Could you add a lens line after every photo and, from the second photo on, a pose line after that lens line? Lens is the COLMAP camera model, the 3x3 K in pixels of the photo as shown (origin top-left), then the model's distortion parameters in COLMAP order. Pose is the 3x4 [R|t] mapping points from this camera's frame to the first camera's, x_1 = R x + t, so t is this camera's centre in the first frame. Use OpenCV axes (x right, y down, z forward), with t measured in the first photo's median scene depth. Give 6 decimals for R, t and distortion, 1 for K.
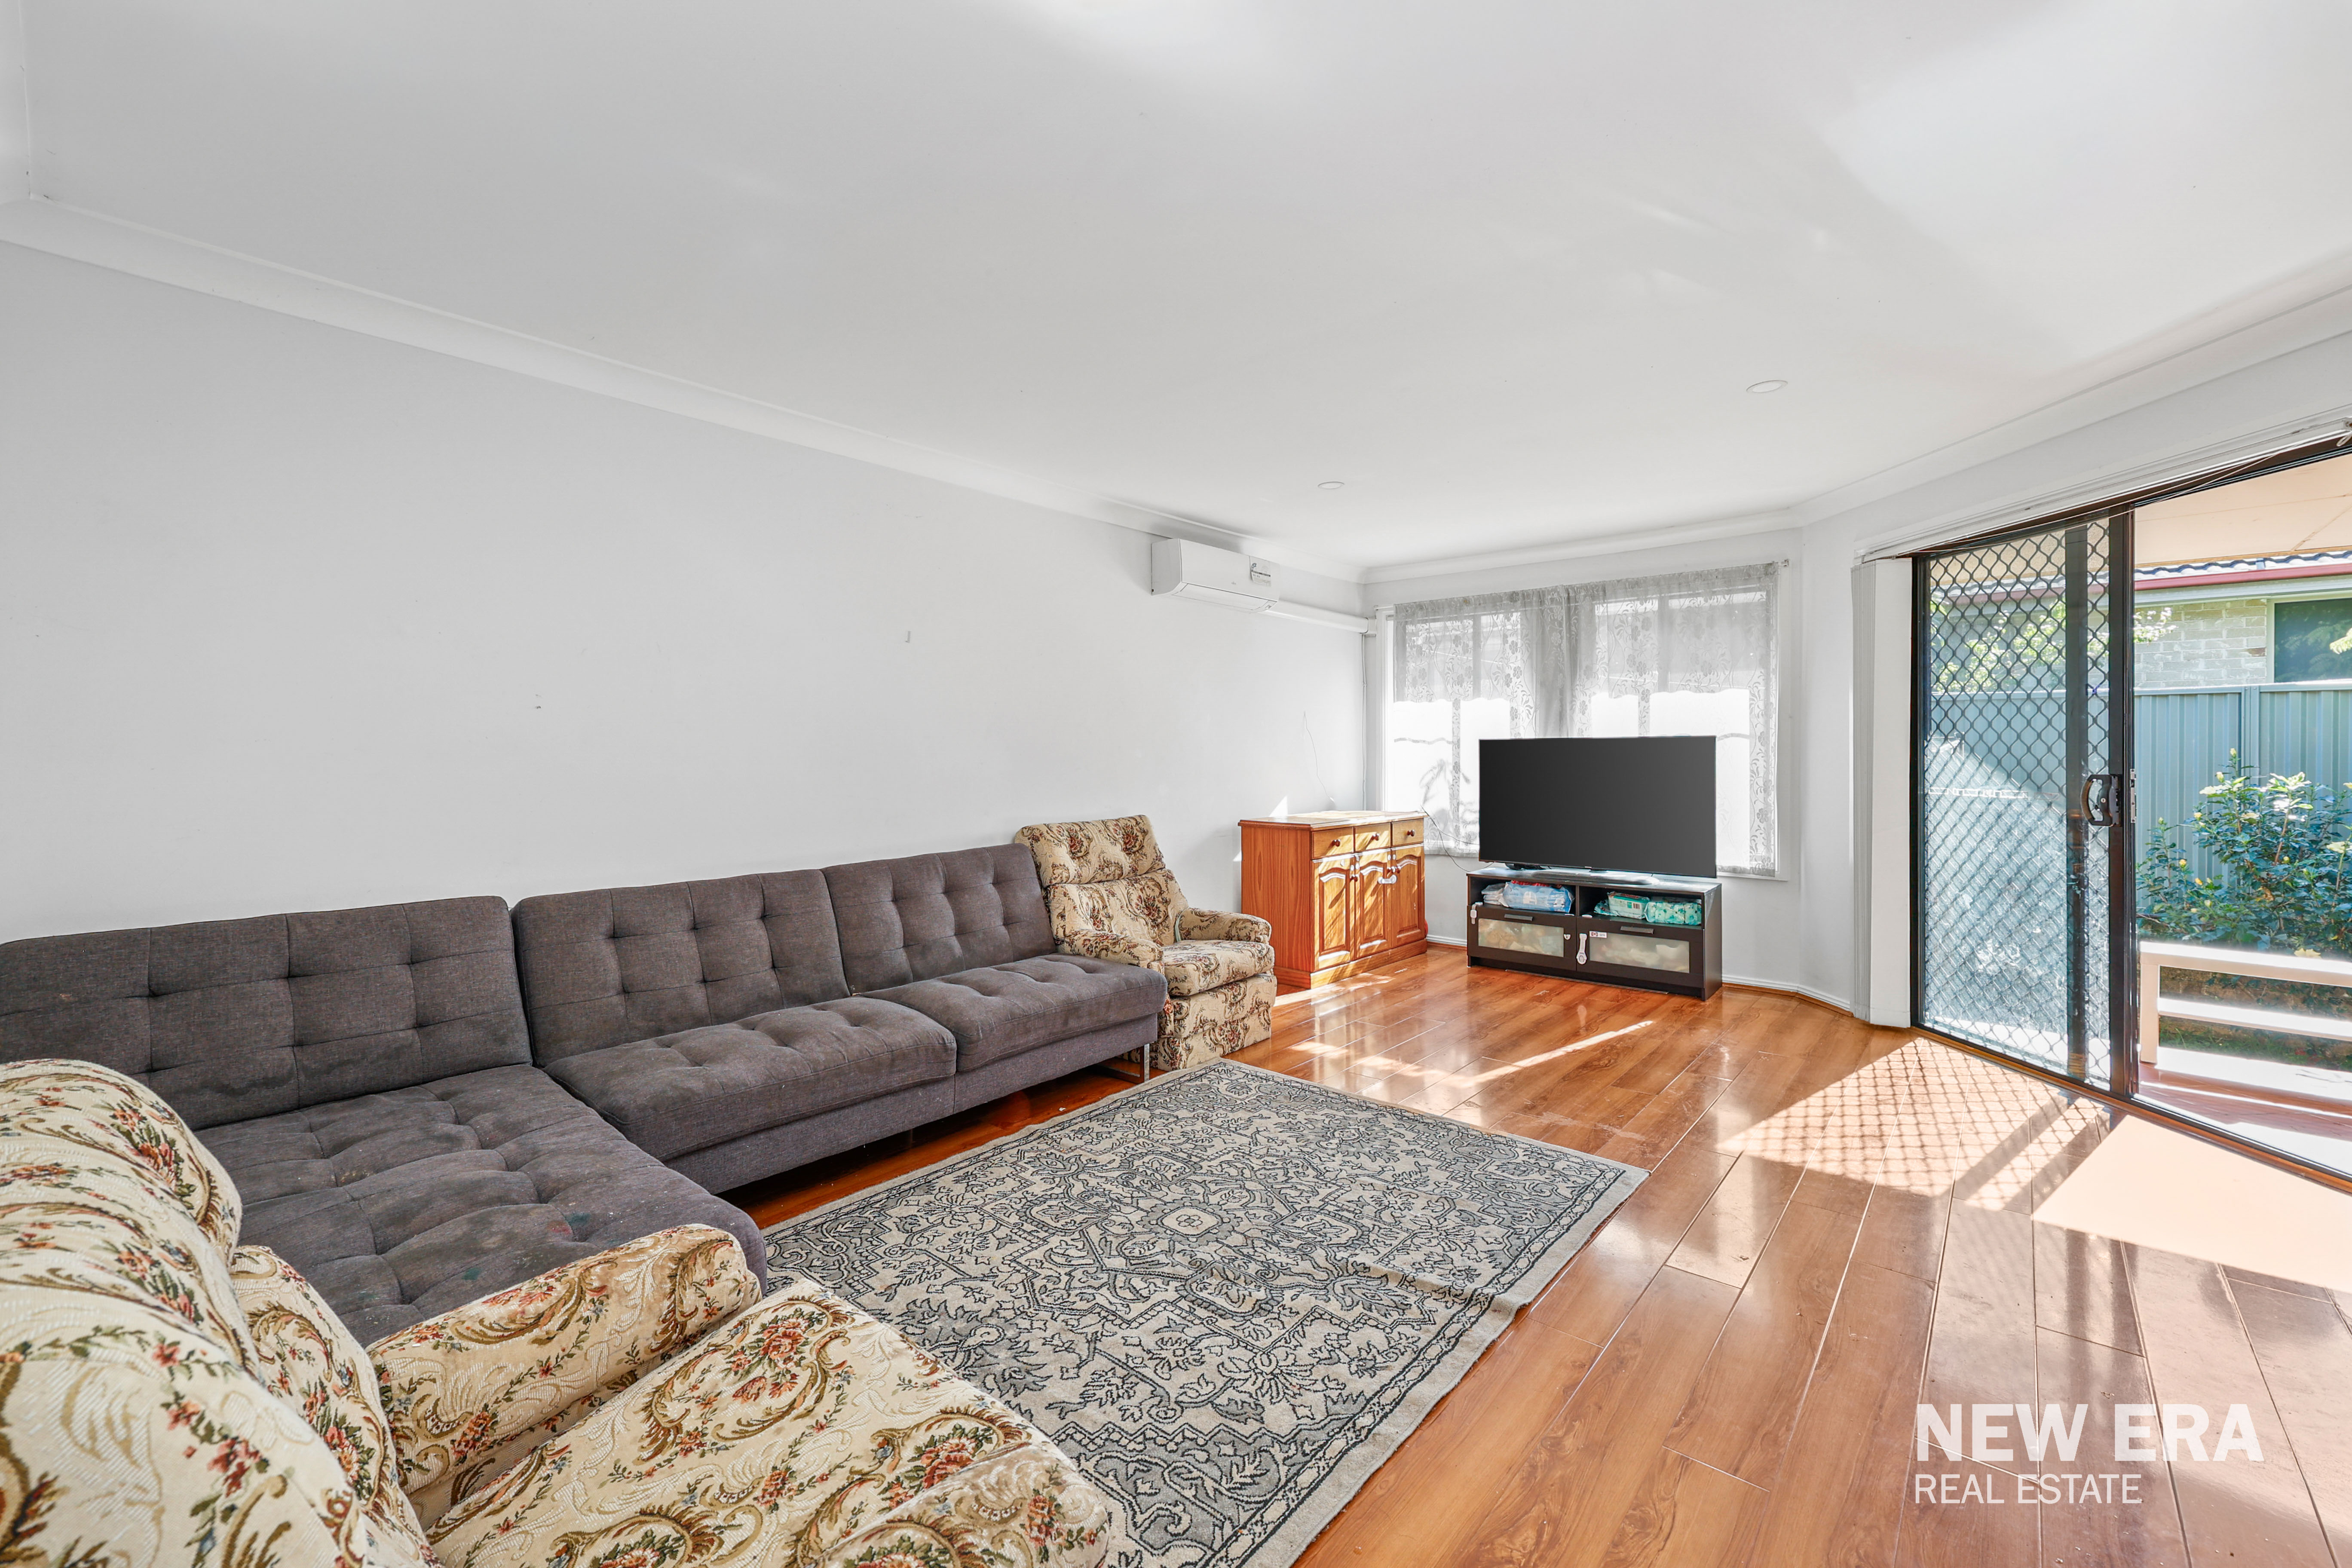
lens RADIAL K [[960.7, 0, 1168.6], [0, 960.7, 752.0], [0, 0, 1]] dist [0.002899, 0.000814]
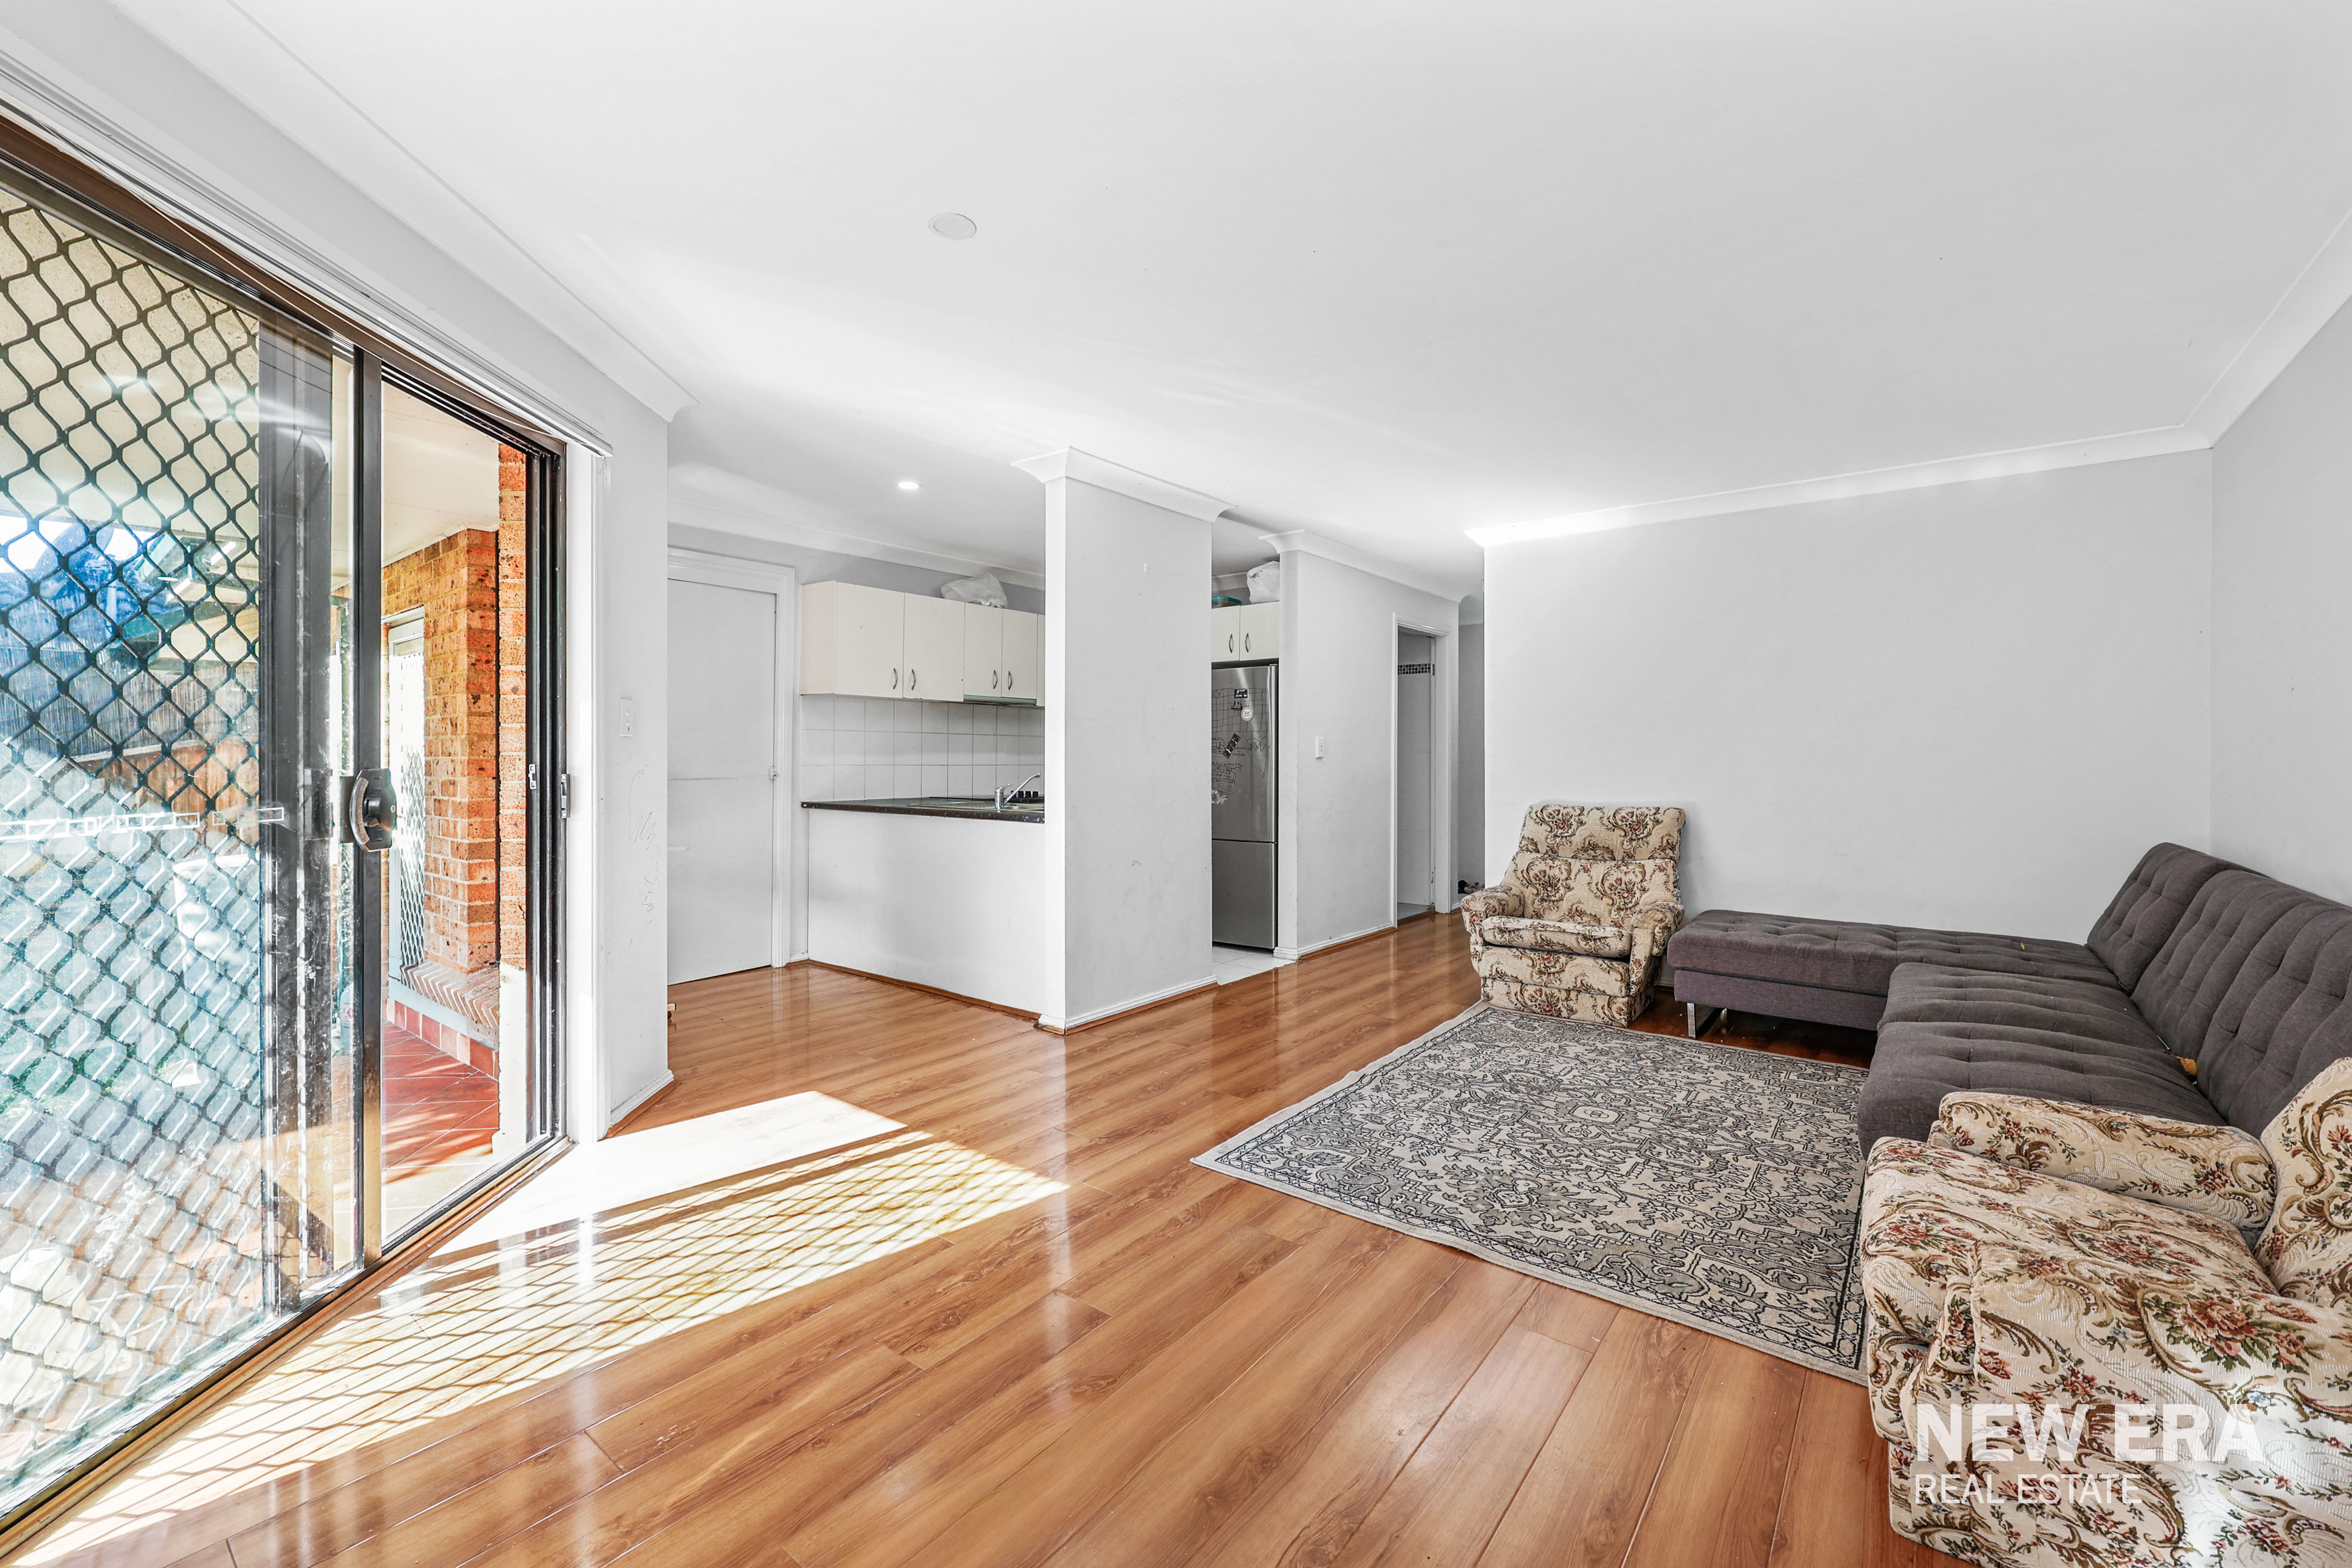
lens RADIAL K [[960.7, 0, 1195.9], [0, 960.7, 763.5], [0, 0, 1]] dist [0.002899, 0.000814]
pose [[-0.996732, 0.004992, -0.080626, 0.501815], [0.004648, 0.999979, 0.004455, 0.022090], [0.080647, 0.004066, -0.996734, 1.734814]]
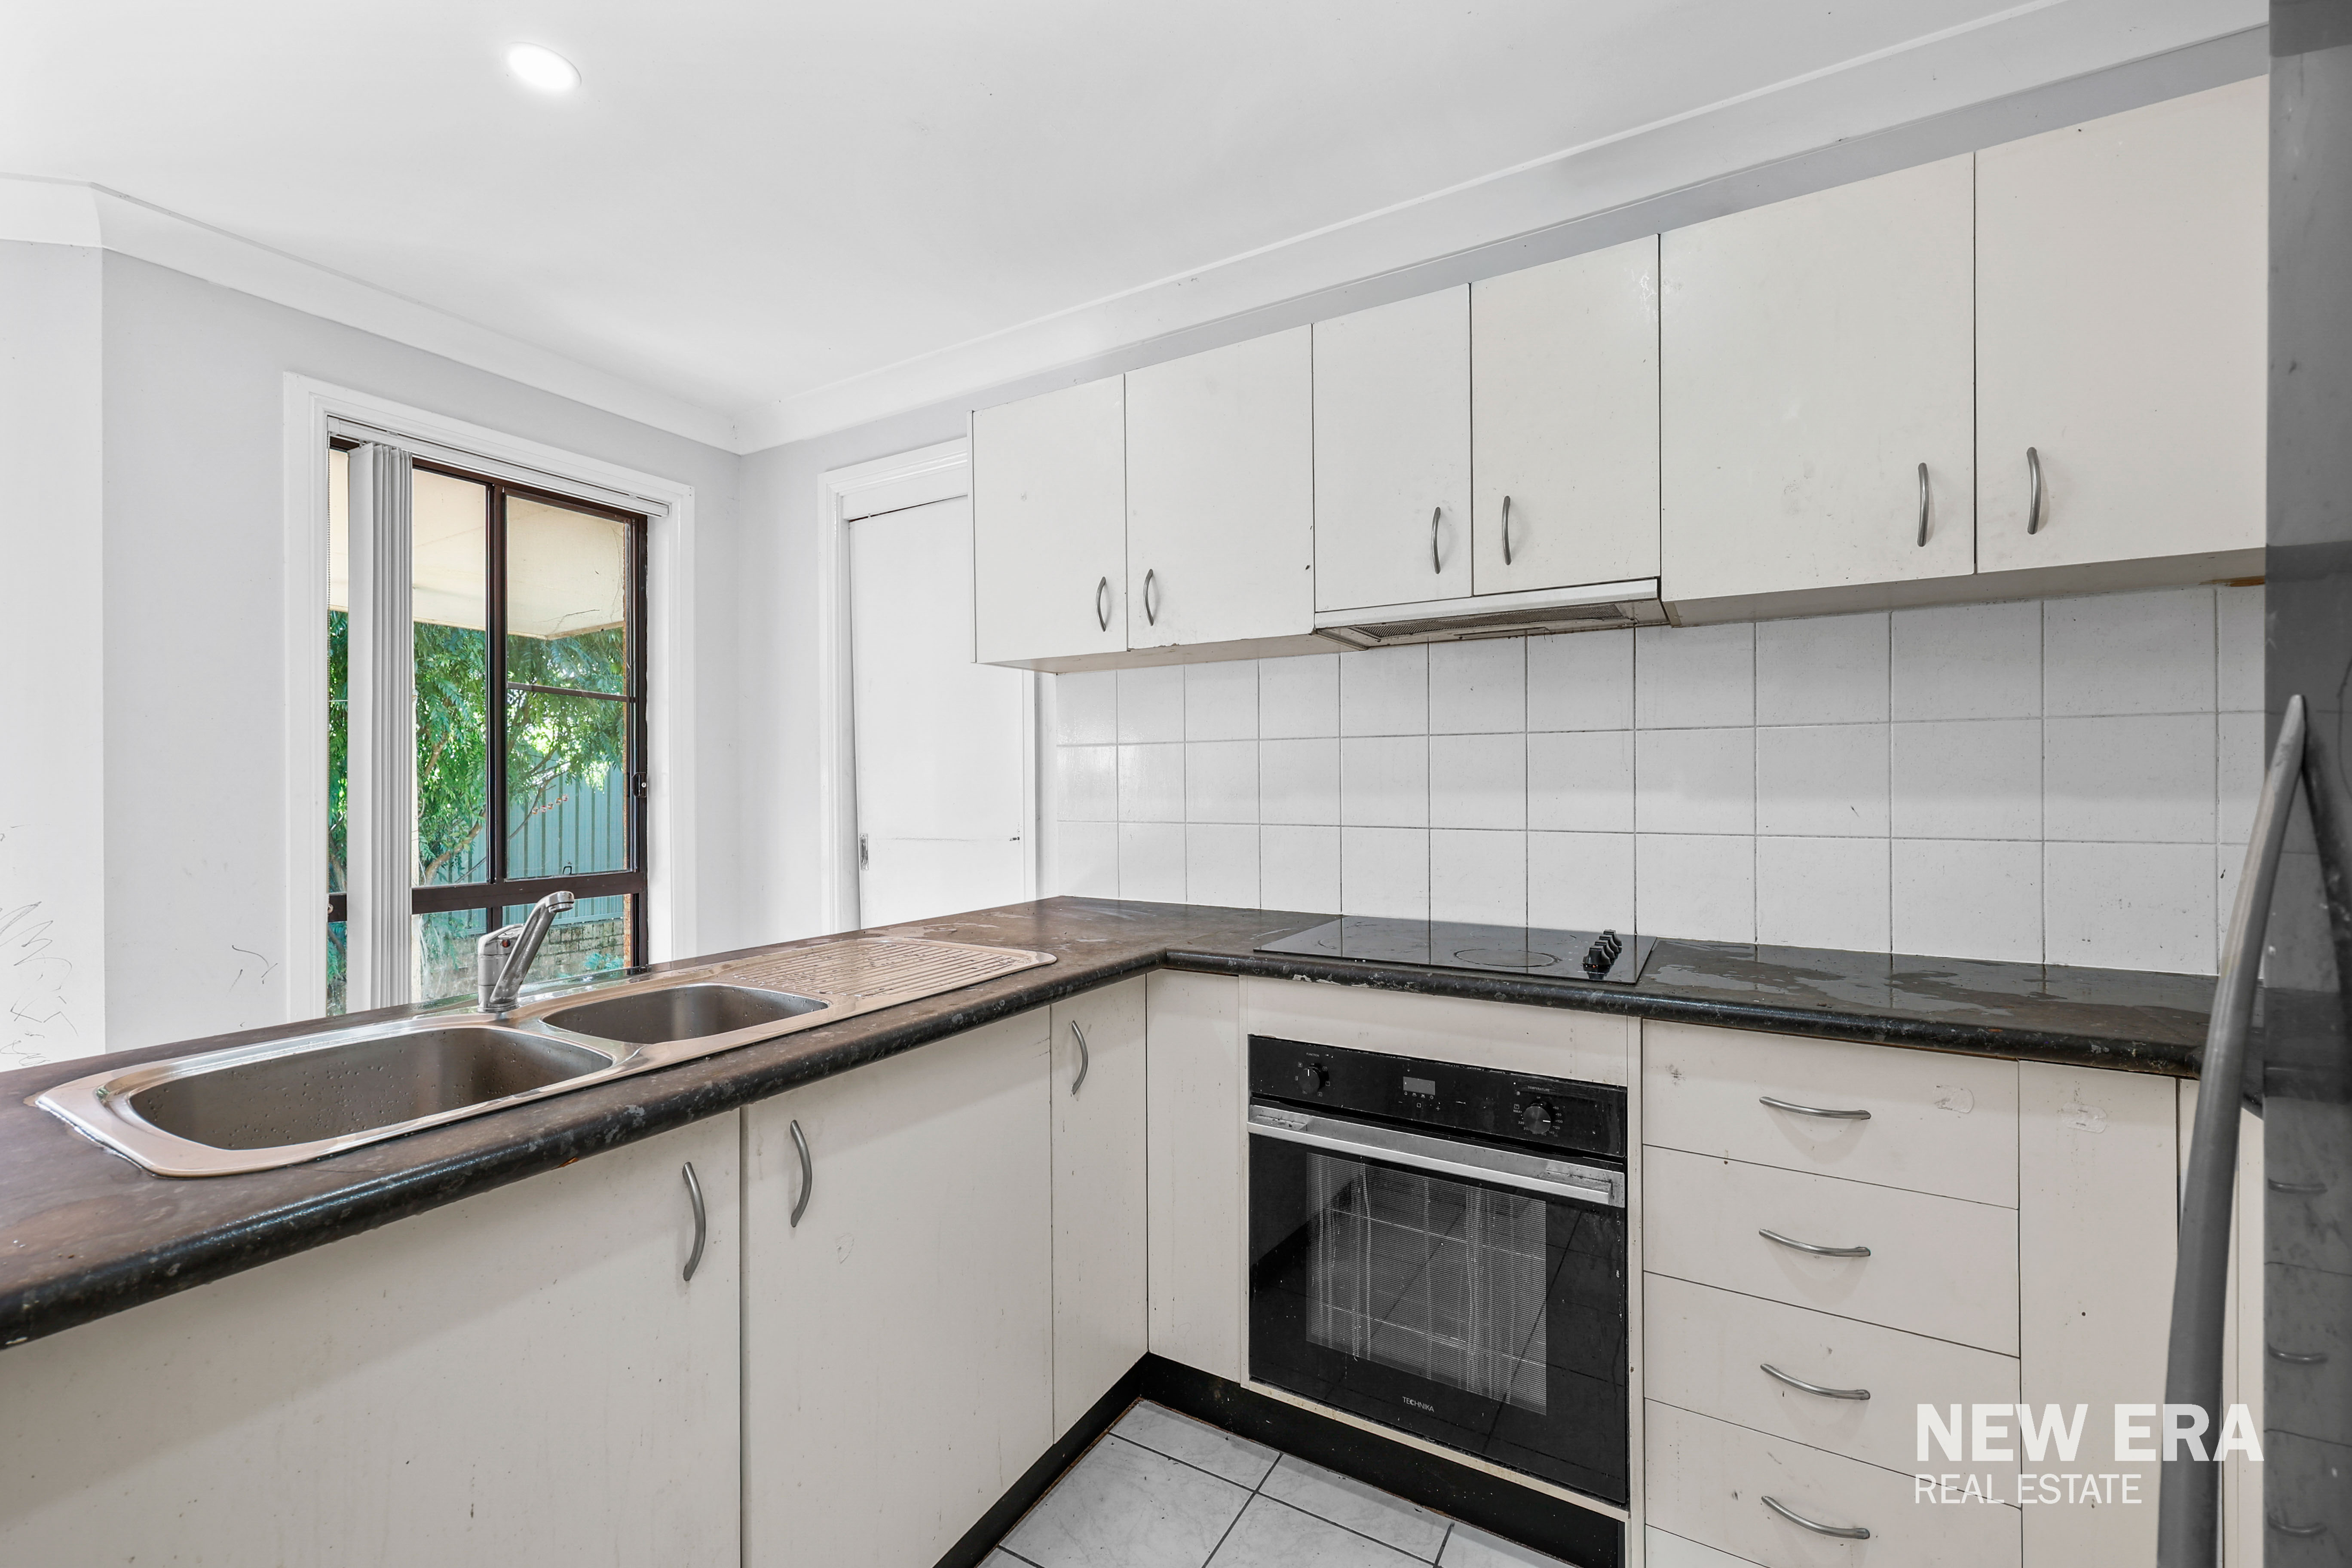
lens RADIAL K [[960.7, 0, 1186.3], [0, 960.7, 787.7], [0, 0, 1]] dist [0.002899, 0.000814]
pose [[-0.200144, 0.003557, 0.979760, 0.238170], [0.004681, 0.999985, -0.002674, 0.004972], [-0.979755, 0.004051, -0.200157, 0.075800]]
